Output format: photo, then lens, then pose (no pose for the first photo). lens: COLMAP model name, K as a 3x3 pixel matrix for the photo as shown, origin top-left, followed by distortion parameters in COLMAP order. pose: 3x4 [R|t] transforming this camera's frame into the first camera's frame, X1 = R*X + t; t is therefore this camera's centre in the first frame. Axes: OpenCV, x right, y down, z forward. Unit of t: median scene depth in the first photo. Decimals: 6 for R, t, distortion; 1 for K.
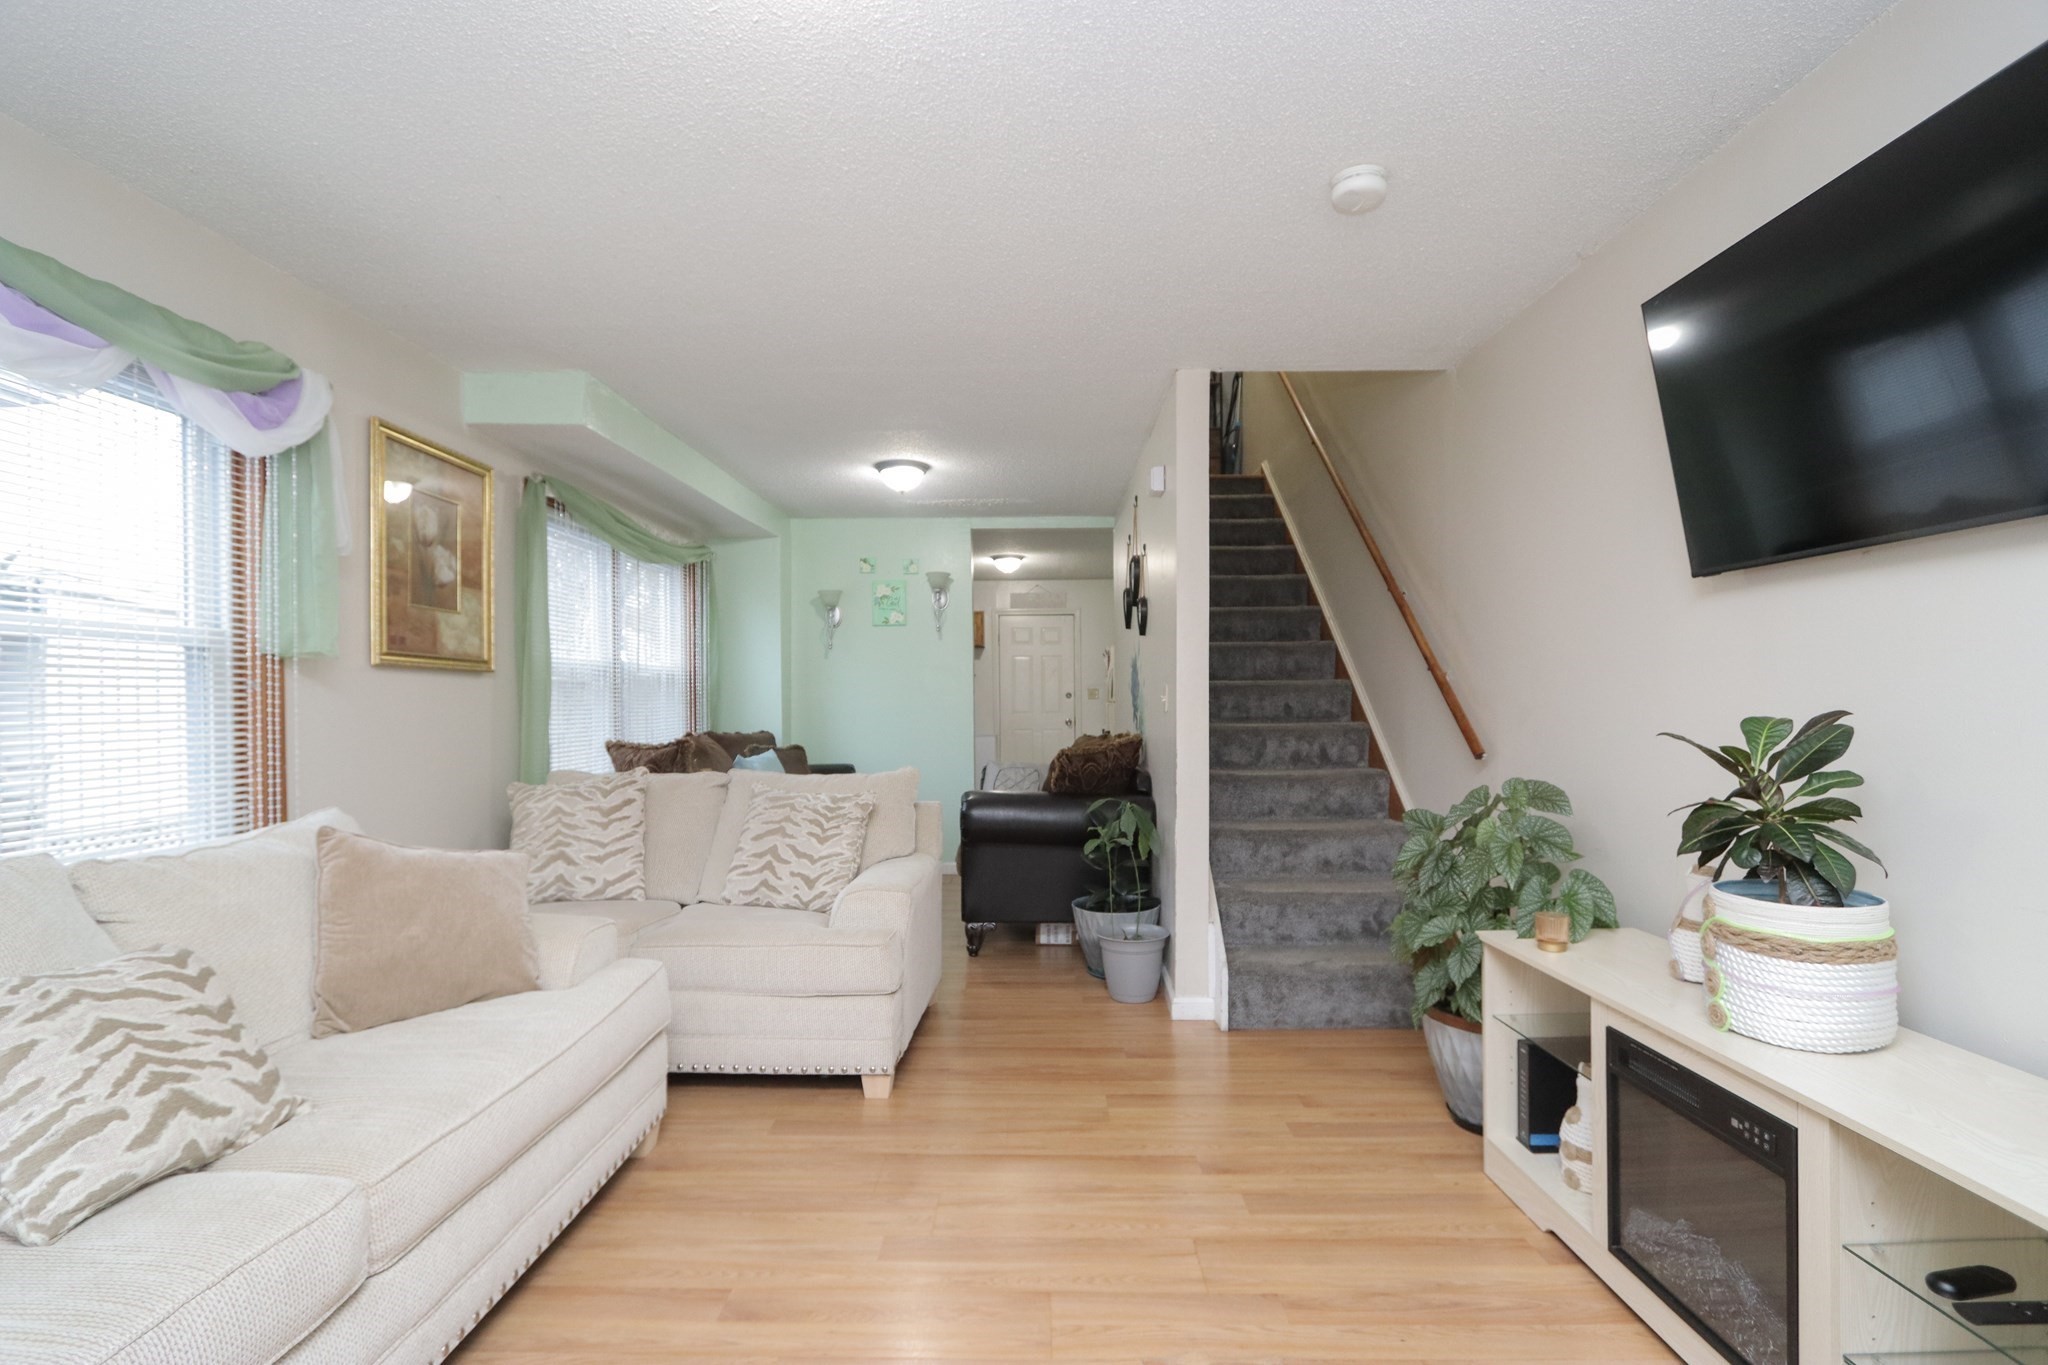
lens RADIAL K [[956.3, 0, 1030.0], [0, 956.3, 693.5], [0, 0, 1]] dist [-0.022795, 0.003583]
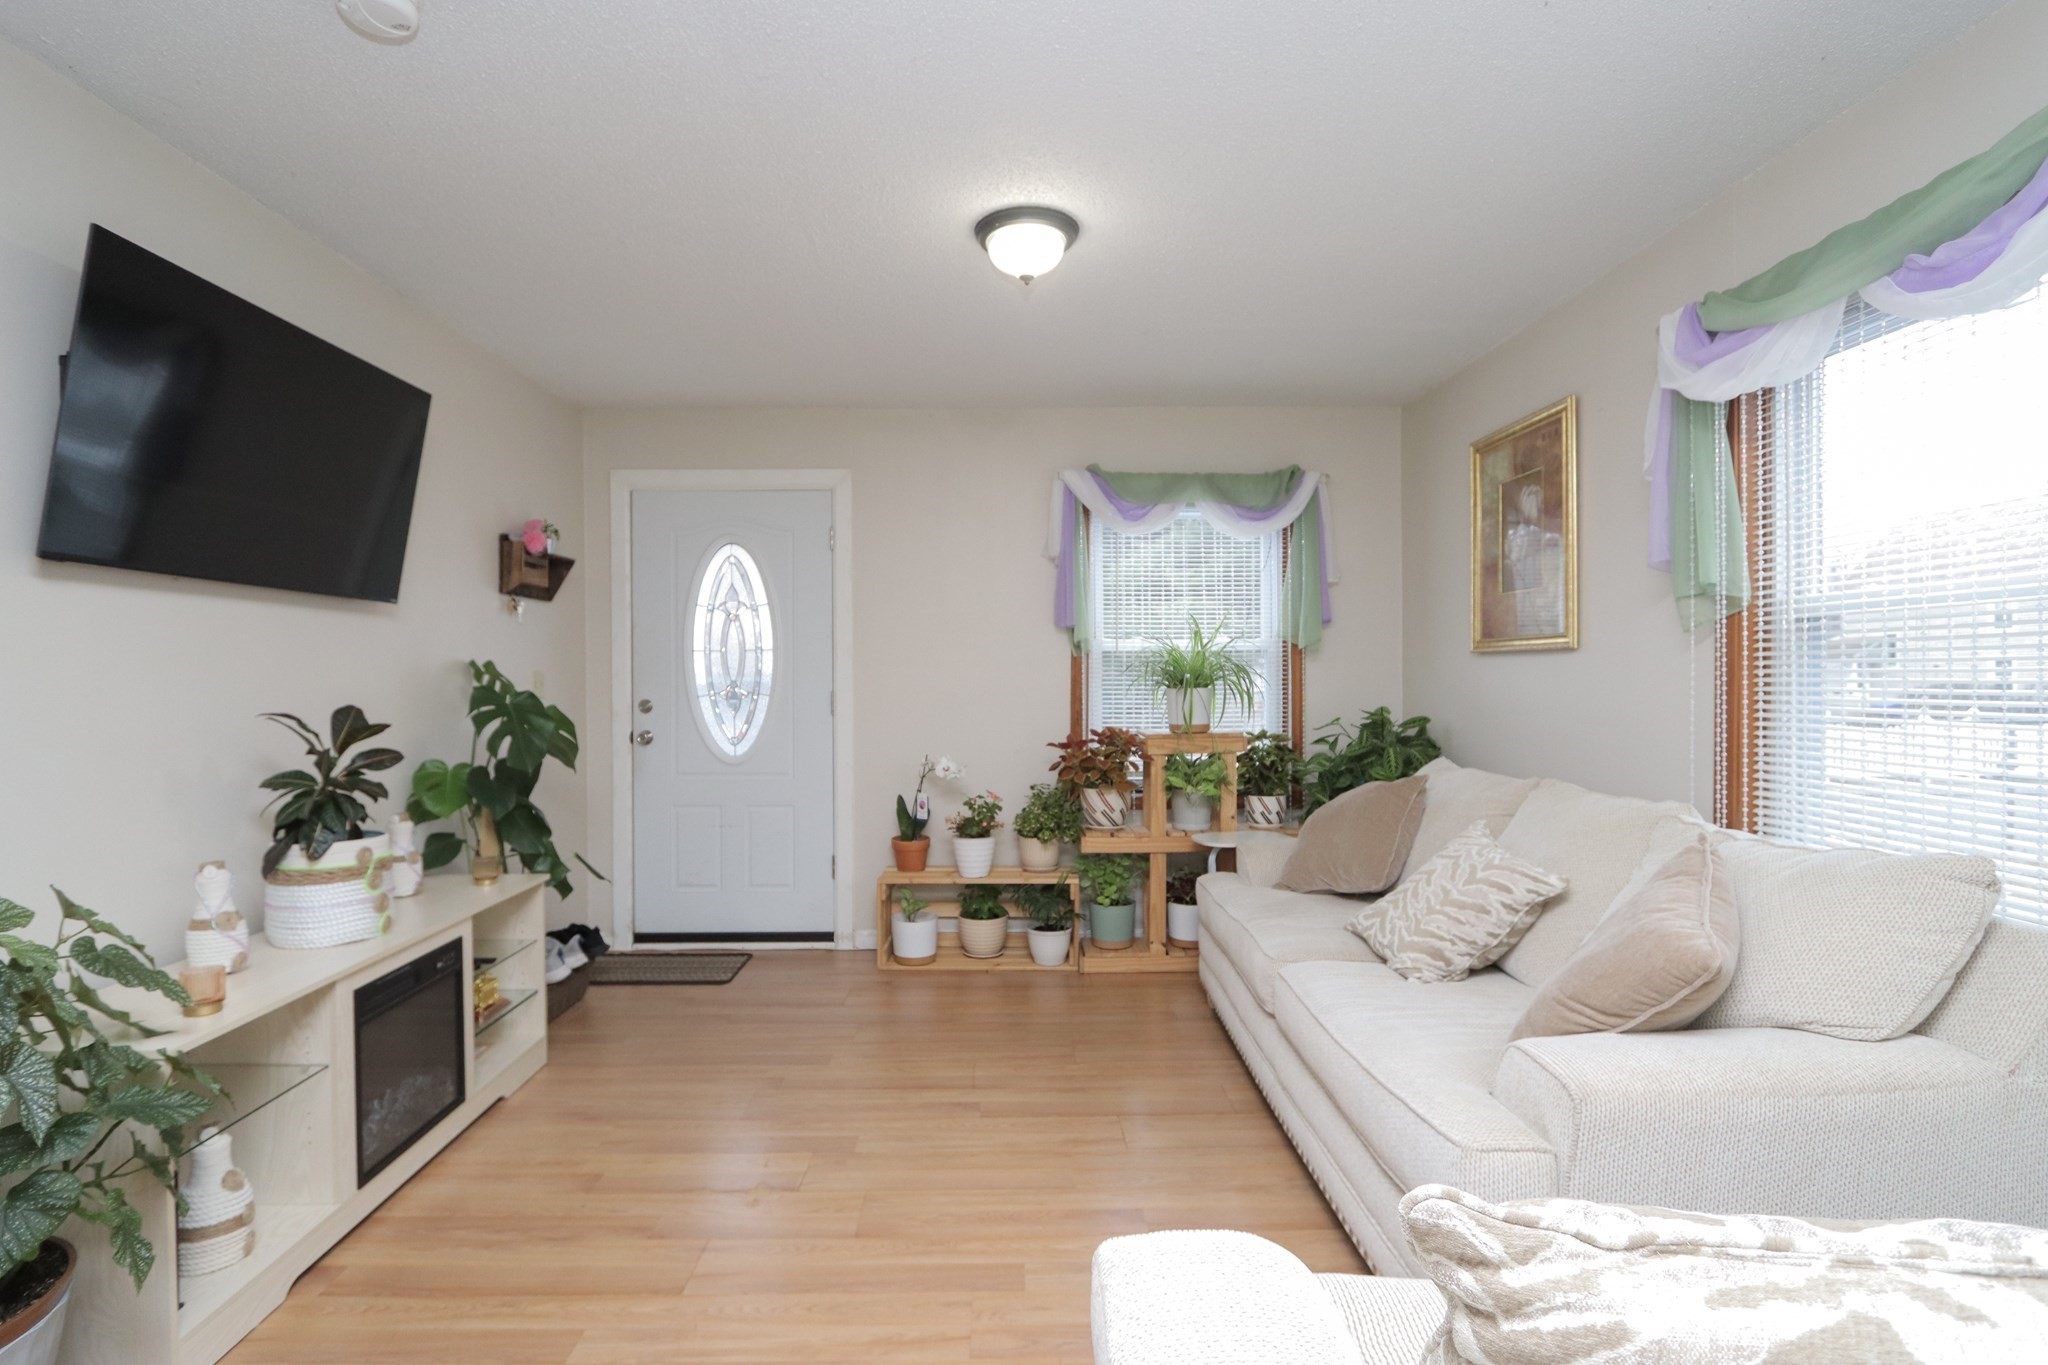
lens RADIAL K [[956.3, 0, 1001.9], [0, 956.3, 677.9], [0, 0, 1]] dist [-0.022795, 0.003583]
pose [[-0.999918, 0.012718, 0.001158, -0.159732], [0.012721, 0.999915, 0.002791, -0.009851], [-0.001122, 0.002805, -0.999995, 2.130606]]
